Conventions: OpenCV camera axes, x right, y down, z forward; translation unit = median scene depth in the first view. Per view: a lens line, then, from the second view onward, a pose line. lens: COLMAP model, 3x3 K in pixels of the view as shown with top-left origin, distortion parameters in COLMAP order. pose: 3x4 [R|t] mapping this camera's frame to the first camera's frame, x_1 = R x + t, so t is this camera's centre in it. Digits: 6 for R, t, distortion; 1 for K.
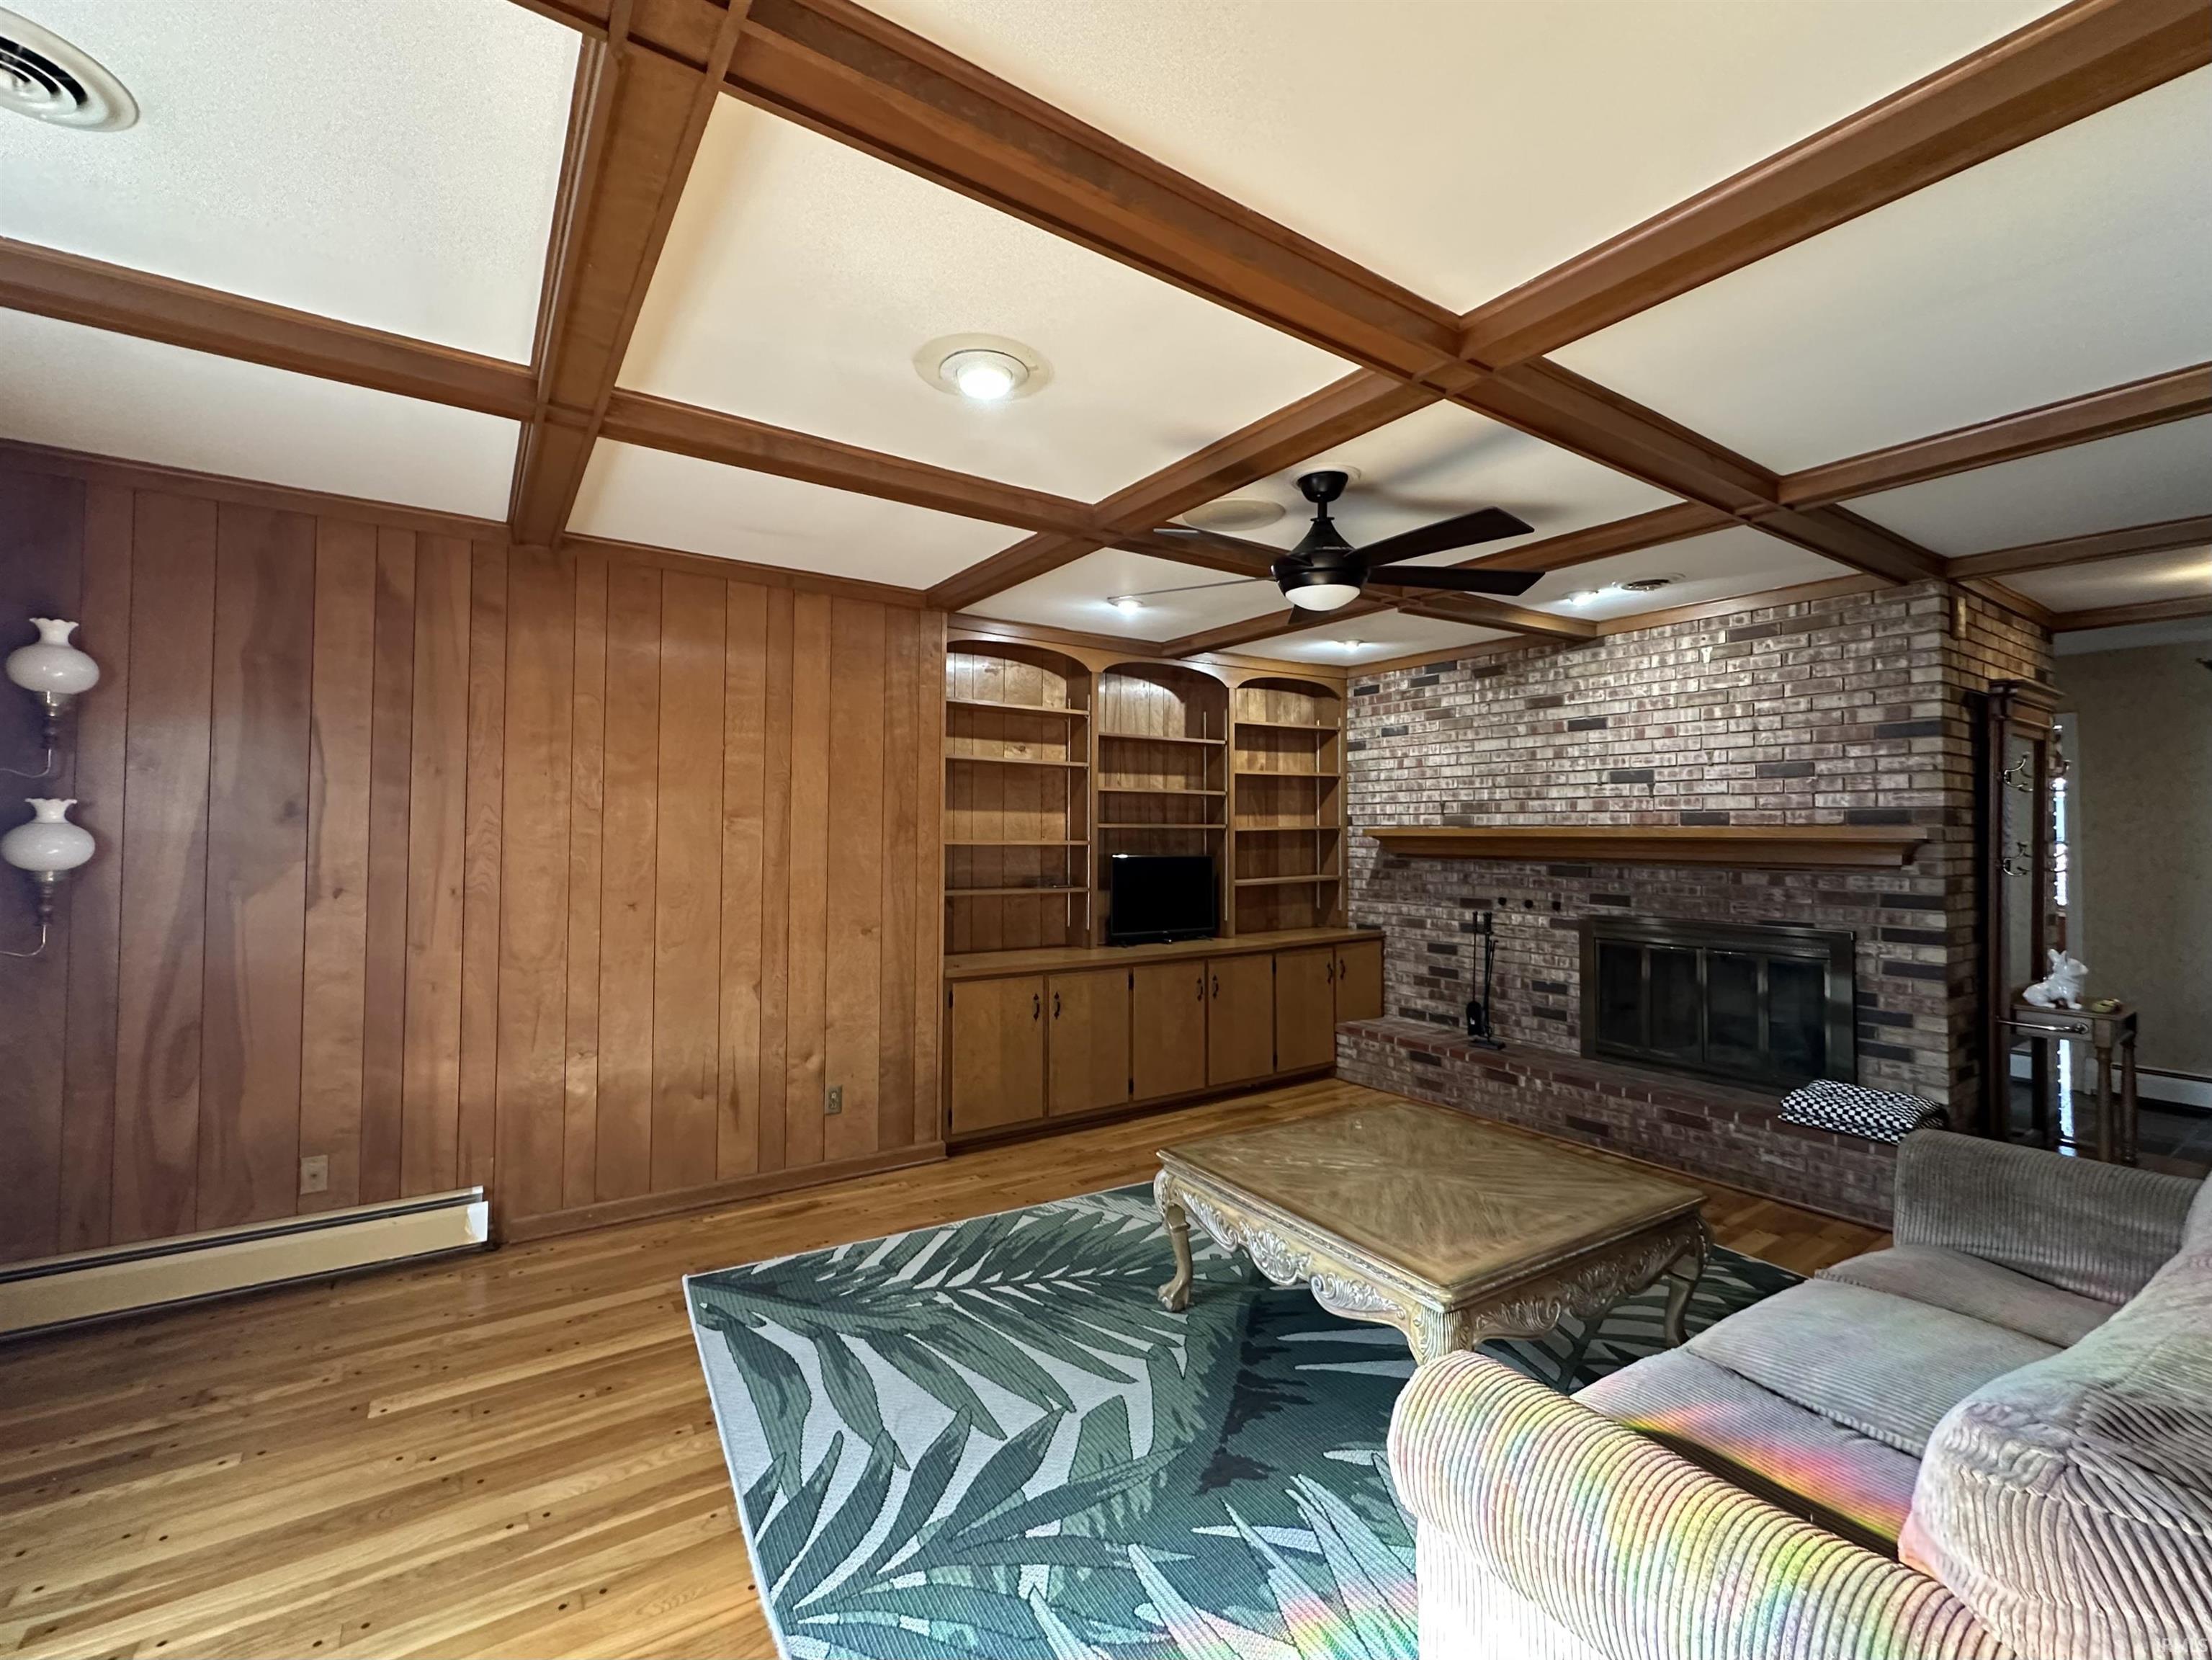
lens RADIAL K [[958.4, 0, 1111.4], [0, 958.4, 816.9], [0, 0, 1]] dist [-0.001637, 0.000017]
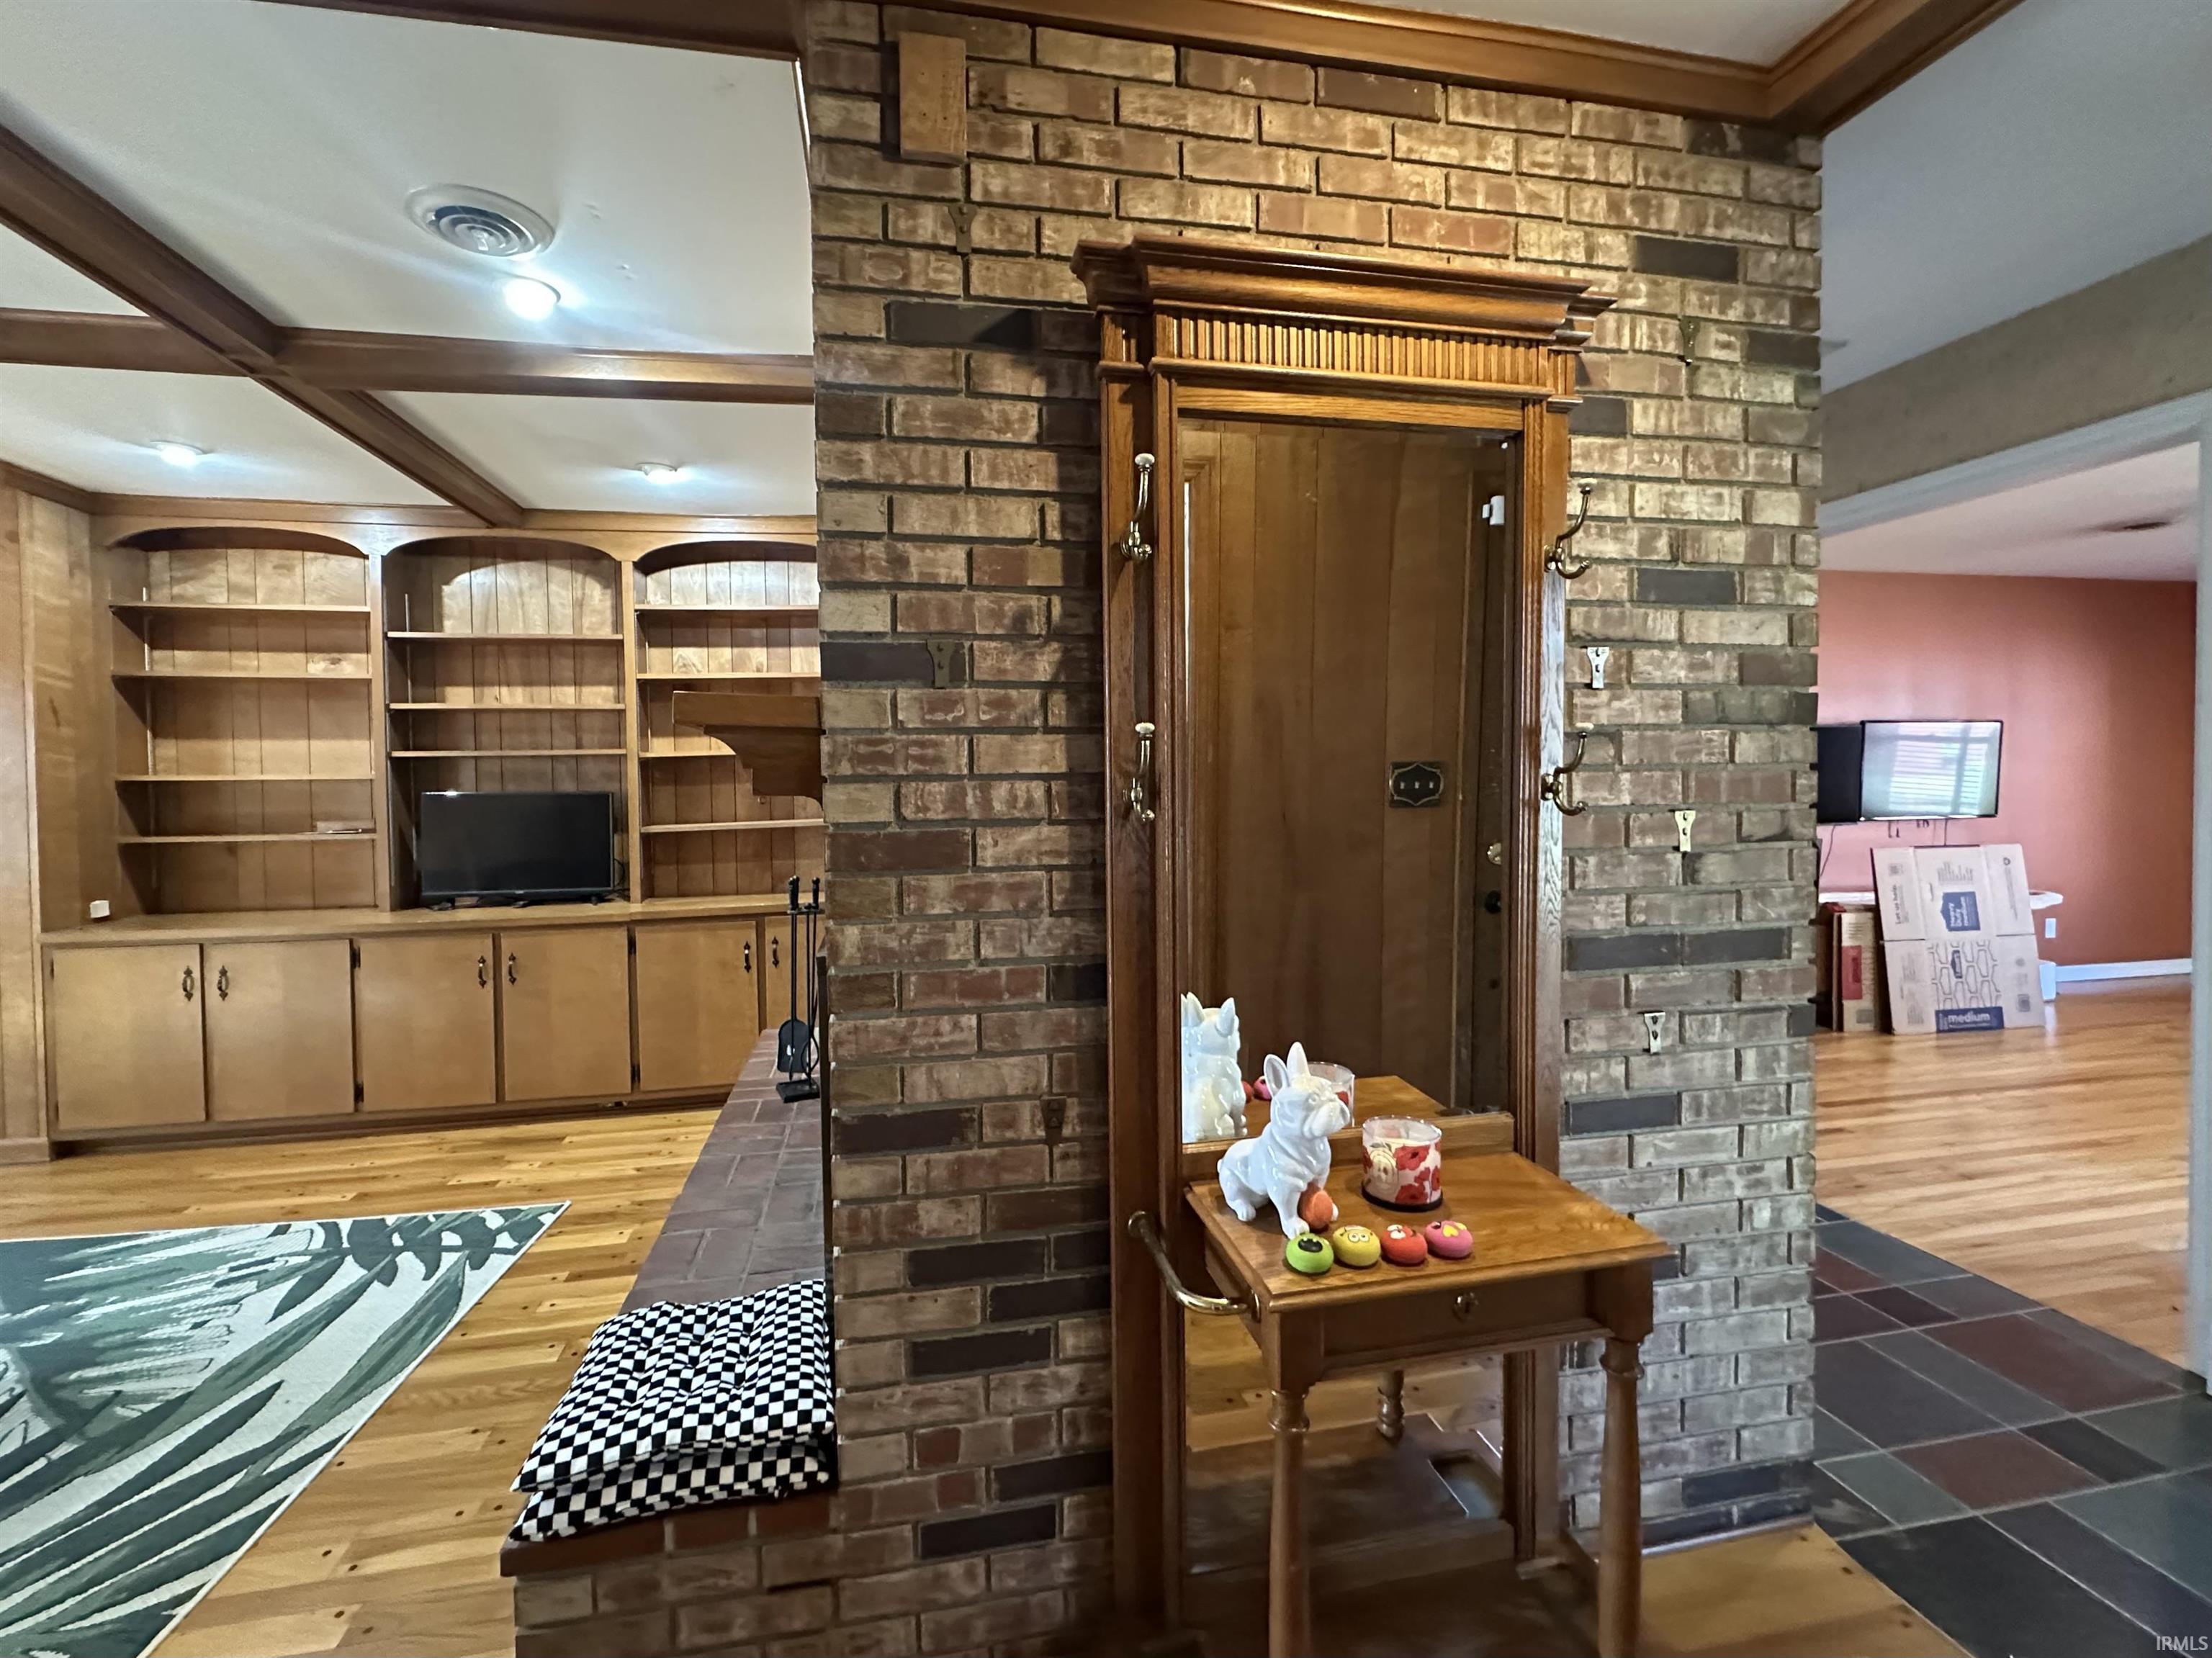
lens RADIAL K [[969.5, 0, 1096.9], [0, 969.5, 792.9], [0, 0, 1]] dist [-0.000920, 0.000736]
pose [[0.910155, -0.007864, -0.414194, 1.062932], [0.024652, 0.999076, 0.035201, 0.034403], [0.413534, -0.042249, 0.909508, 0.662942]]
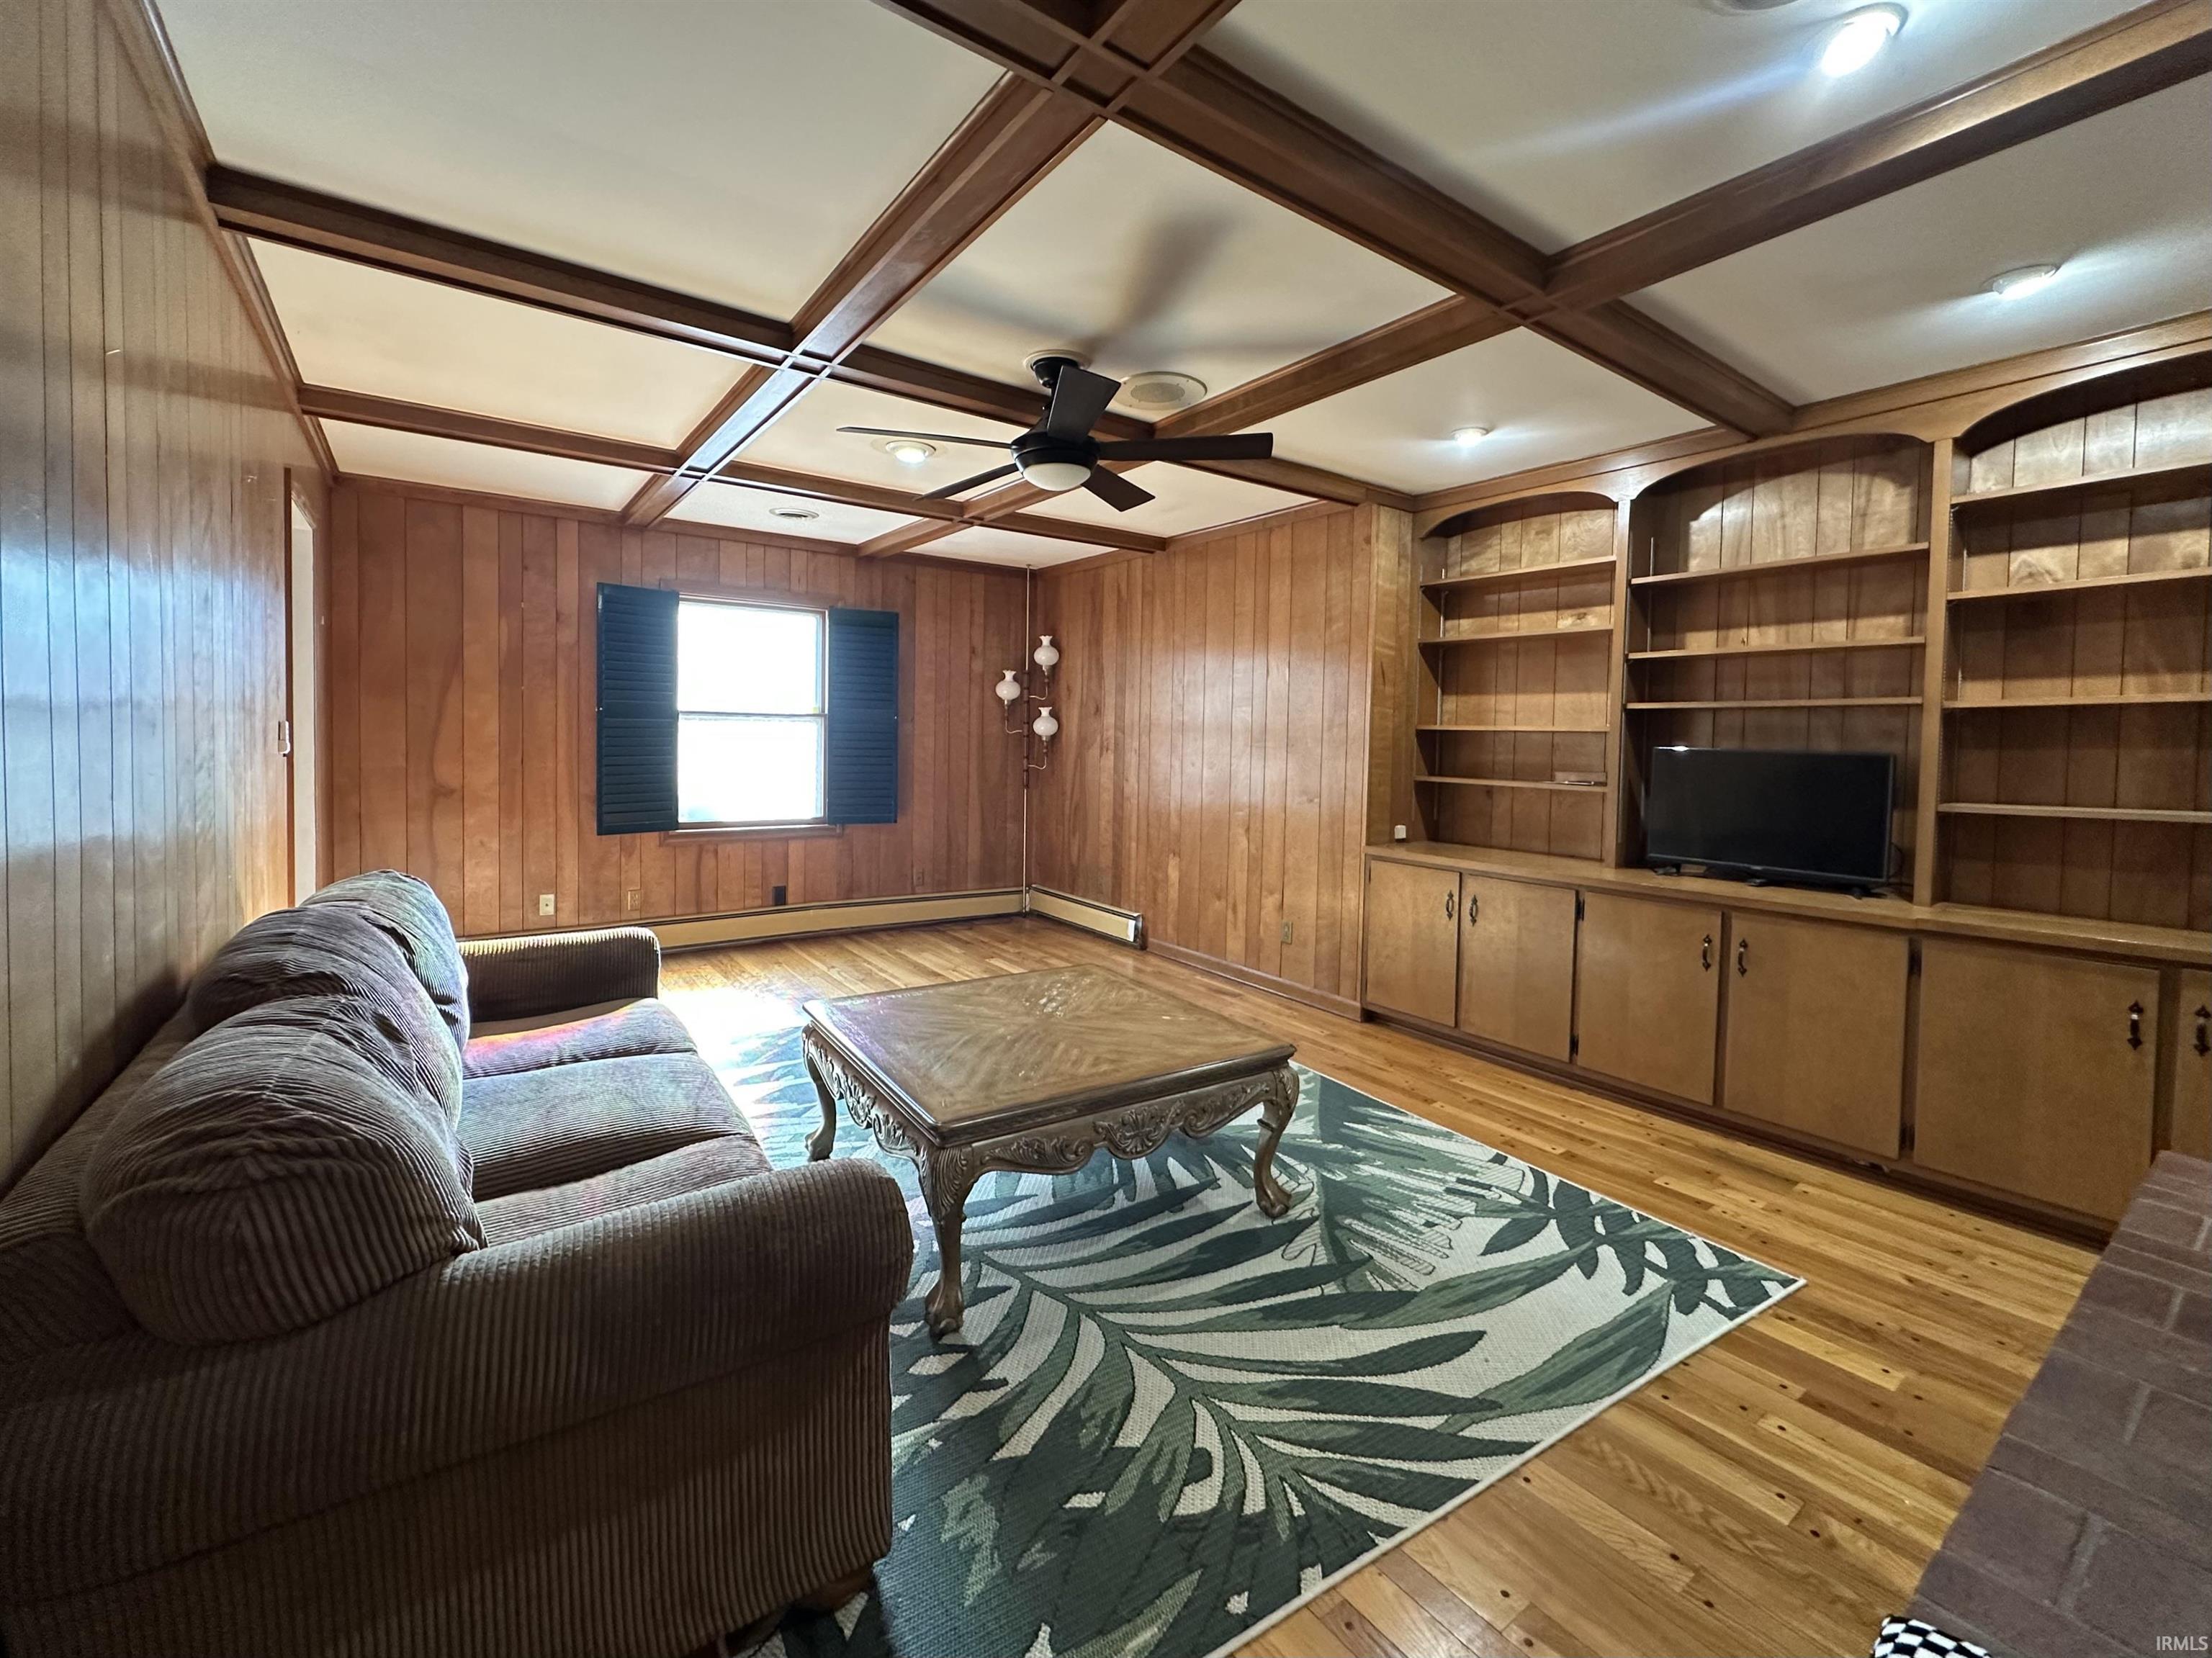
lens RADIAL K [[942.2, 0, 1094.7], [0, 942.2, 774.5], [0, 0, 1]] dist [-0.000345, 0.000402]
pose [[0.006206, 0.036374, -0.999319, 0.920527], [0.000299, 0.999338, 0.036377, 0.045717], [0.999981, -0.000525, 0.006191, 0.739108]]
